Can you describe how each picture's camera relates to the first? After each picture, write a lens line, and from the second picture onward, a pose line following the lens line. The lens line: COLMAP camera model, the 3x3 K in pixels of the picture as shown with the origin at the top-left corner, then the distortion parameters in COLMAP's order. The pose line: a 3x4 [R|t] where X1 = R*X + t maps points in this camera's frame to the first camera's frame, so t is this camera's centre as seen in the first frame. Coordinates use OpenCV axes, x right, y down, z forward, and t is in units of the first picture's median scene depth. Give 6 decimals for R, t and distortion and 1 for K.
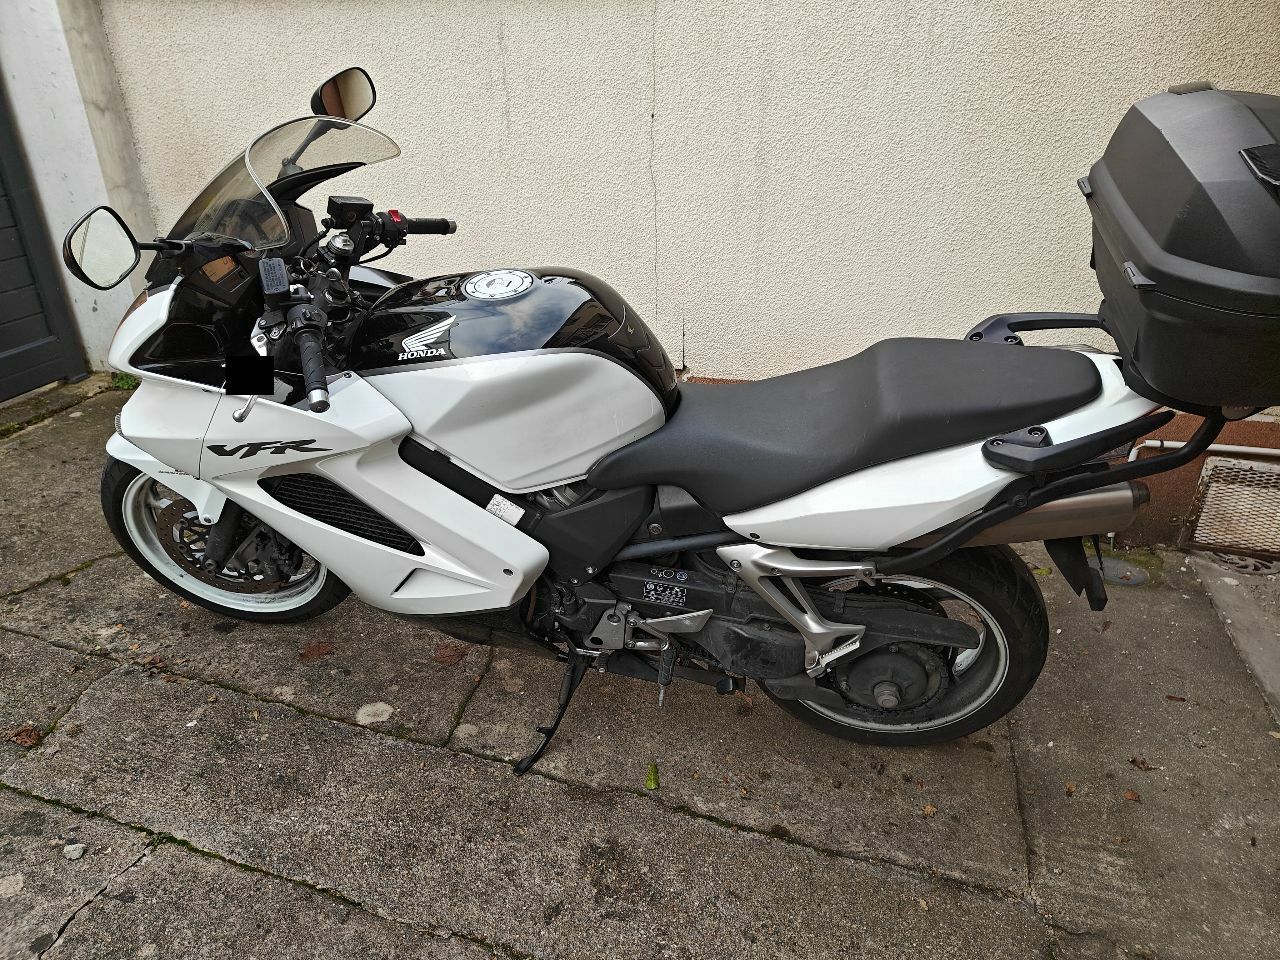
lens RADIAL K [[891.4, 0, 643.8], [0, 891.4, 476.9], [0, 0, 1]] dist [0.001893, 0.007546]
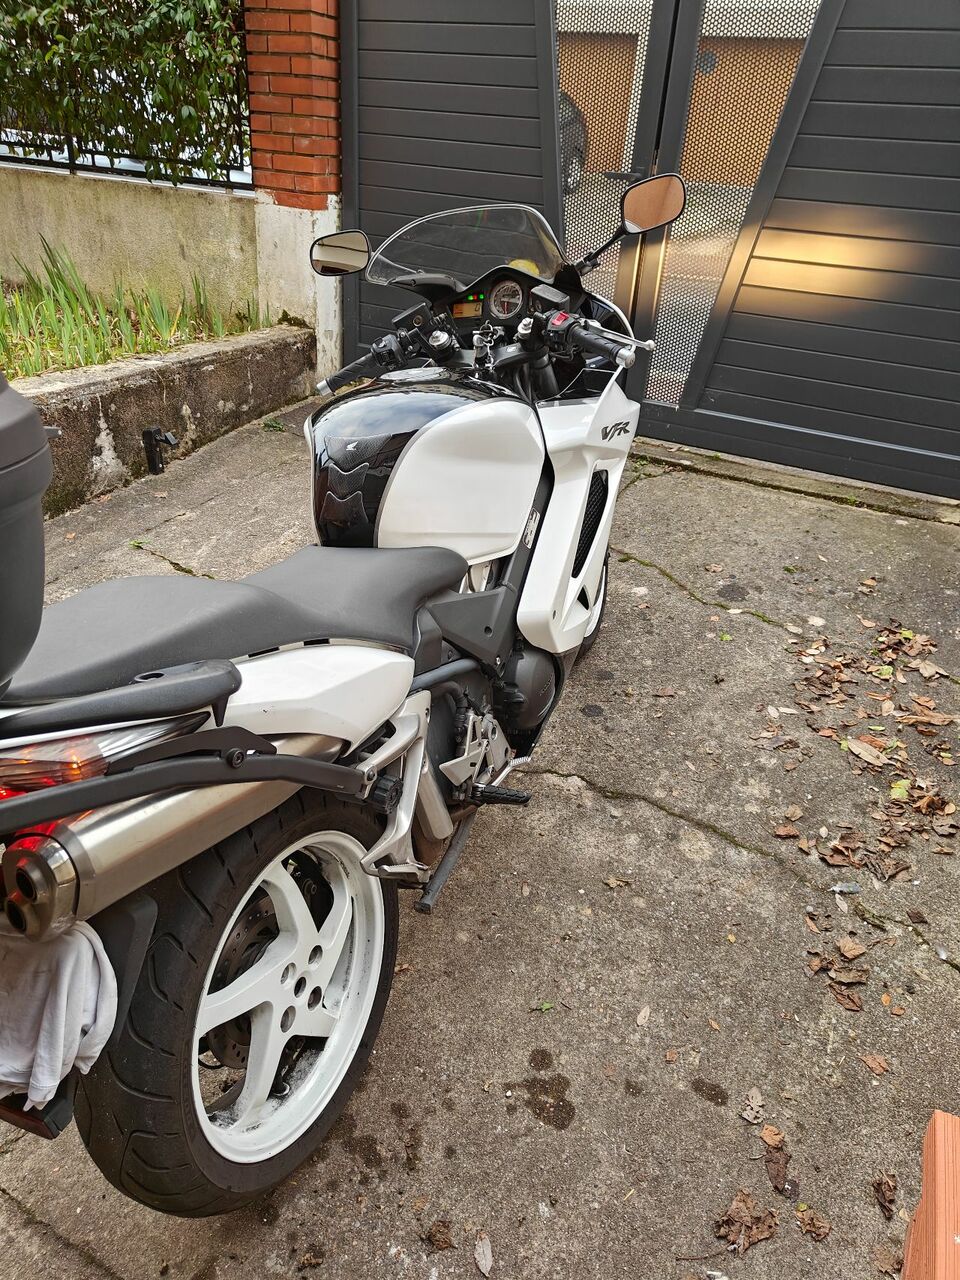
lens RADIAL K [[891.4, 0, 483.5], [0, 891.4, 640.8], [0, 0, 1]] dist [0.001893, 0.007546]
pose [[-0.212913, 0.486086, -0.847578, 0.801392], [-0.473713, 0.707341, 0.524658, -0.544072], [0.854555, 0.513215, 0.079663, 1.074211]]
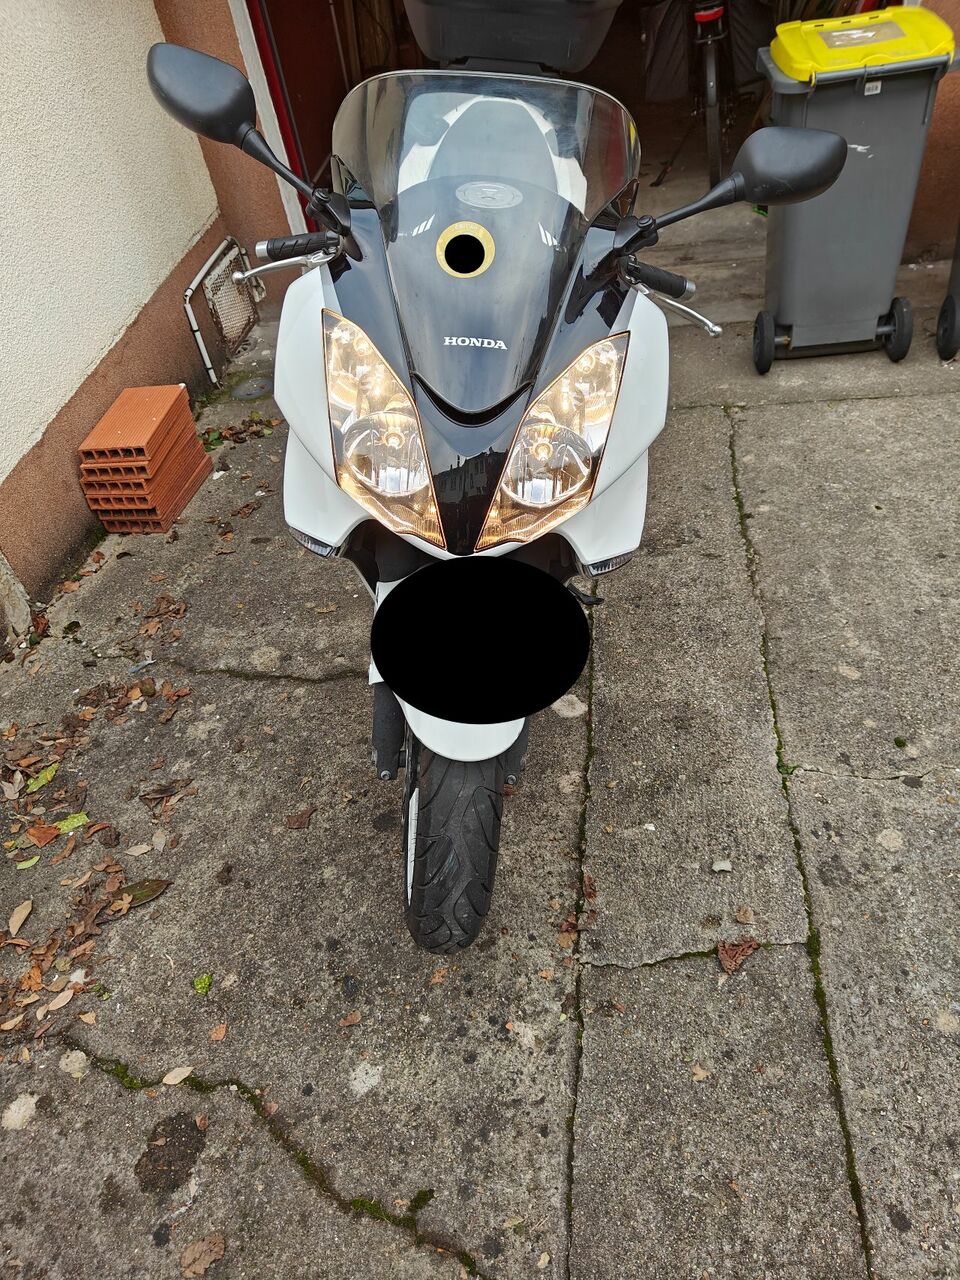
lens RADIAL K [[891.4, 0, 484.1], [0, 891.4, 646.3], [0, 0, 1]] dist [0.001893, 0.007546]
pose [[-0.156502, -0.677643, 0.718545, -1.122810], [0.541961, 0.549282, 0.636057, -0.531007], [-0.825703, 0.488967, 0.281292, 0.906235]]
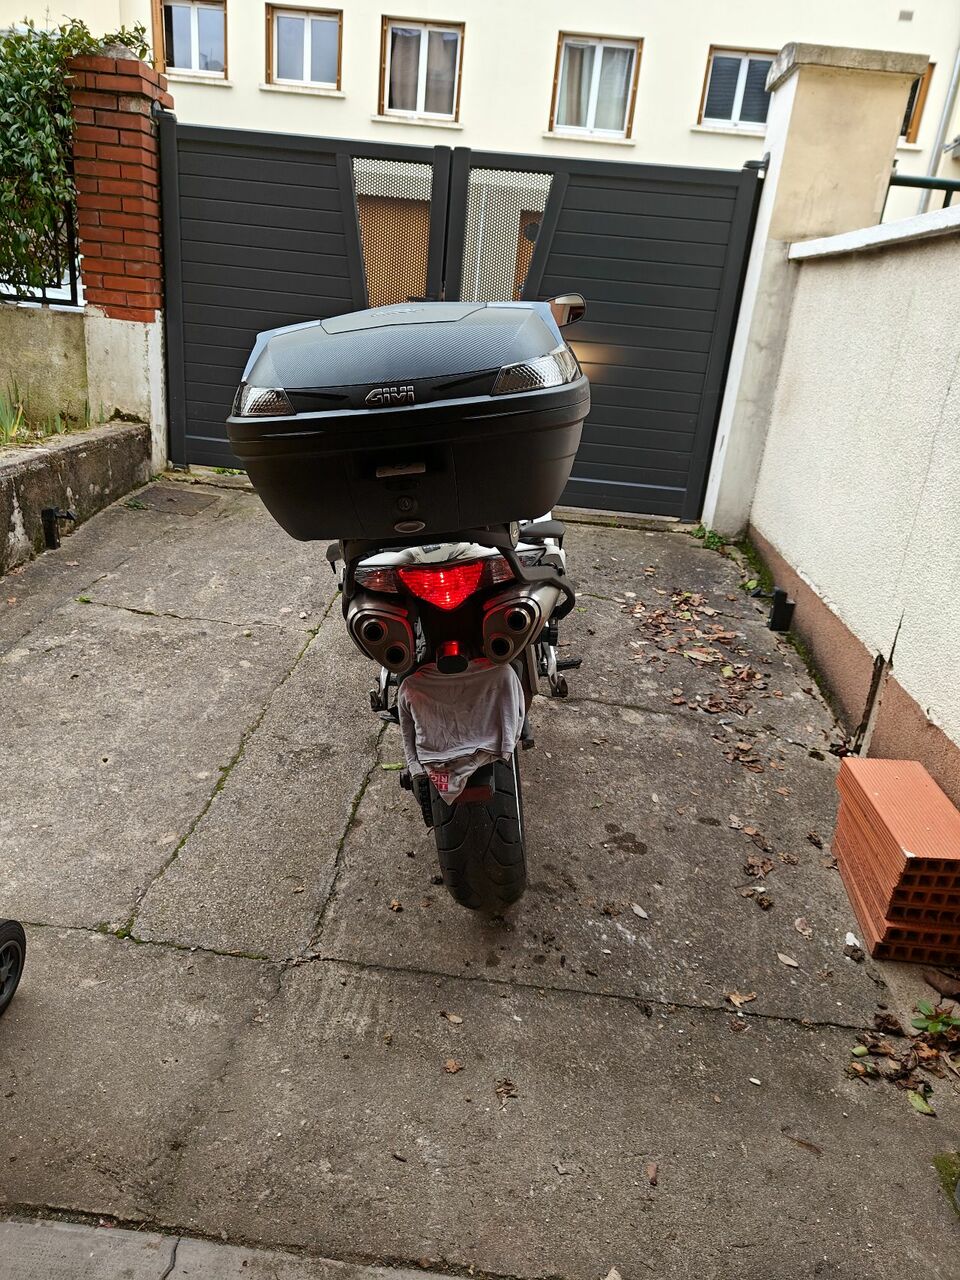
lens RADIAL K [[891.4, 0, 481.5], [0, 891.4, 644.2], [0, 0, 1]] dist [0.001893, 0.007546]
pose [[0.184297, 0.382744, -0.905286, 1.381476], [-0.504560, 0.827278, 0.247045, -0.271750], [0.843478, 0.411241, 0.345581, 0.612027]]
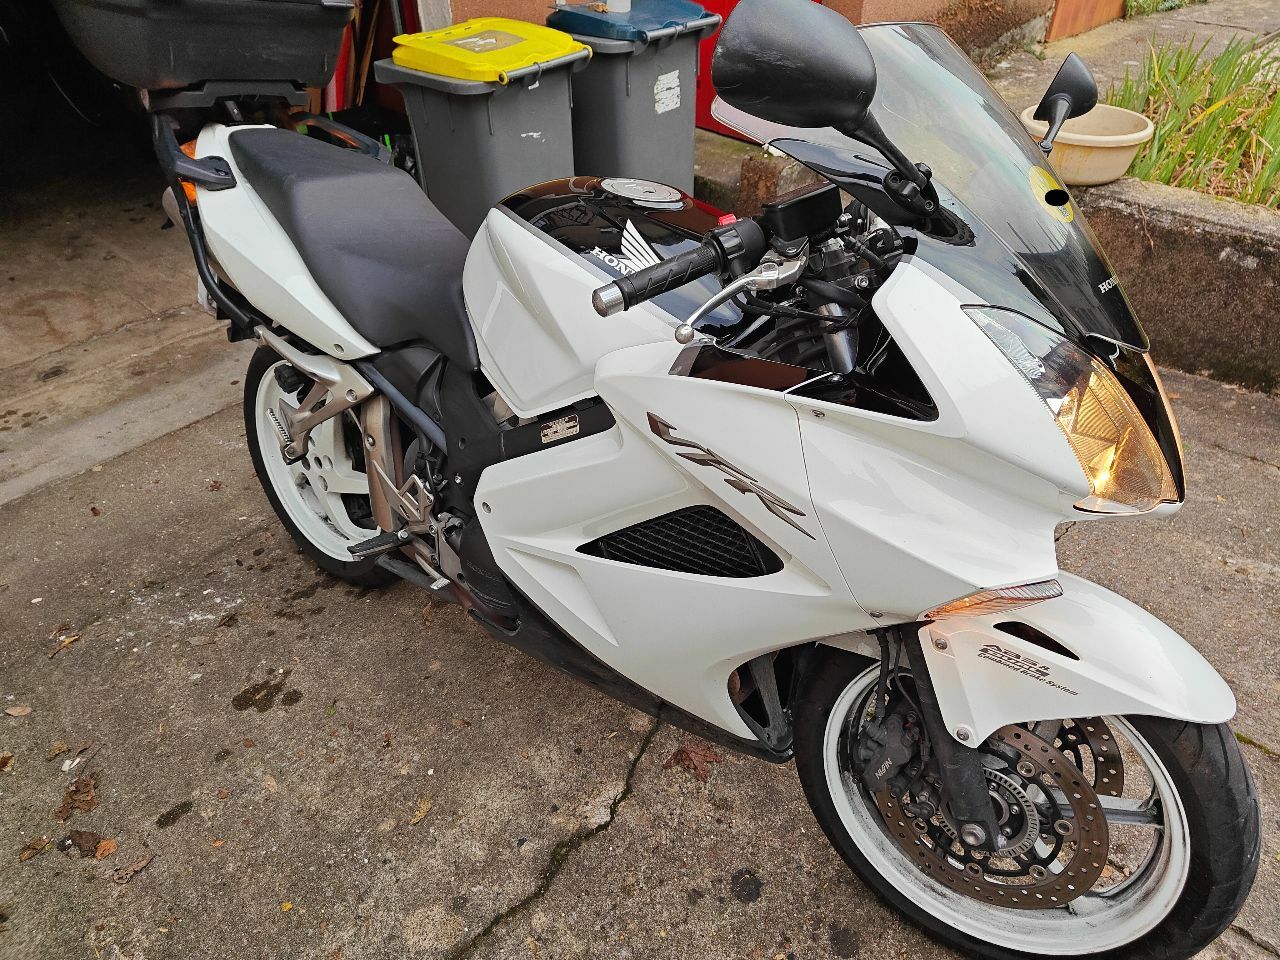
lens RADIAL K [[891.4, 0, 648.8], [0, 891.4, 475.7], [0, 0, 1]] dist [0.001893, 0.007546]
pose [[-0.886513, -0.284044, 0.365259, -0.508023], [0.203576, 0.469456, 0.859167, -0.746854], [-0.415515, 0.836020, -0.358354, 1.410527]]
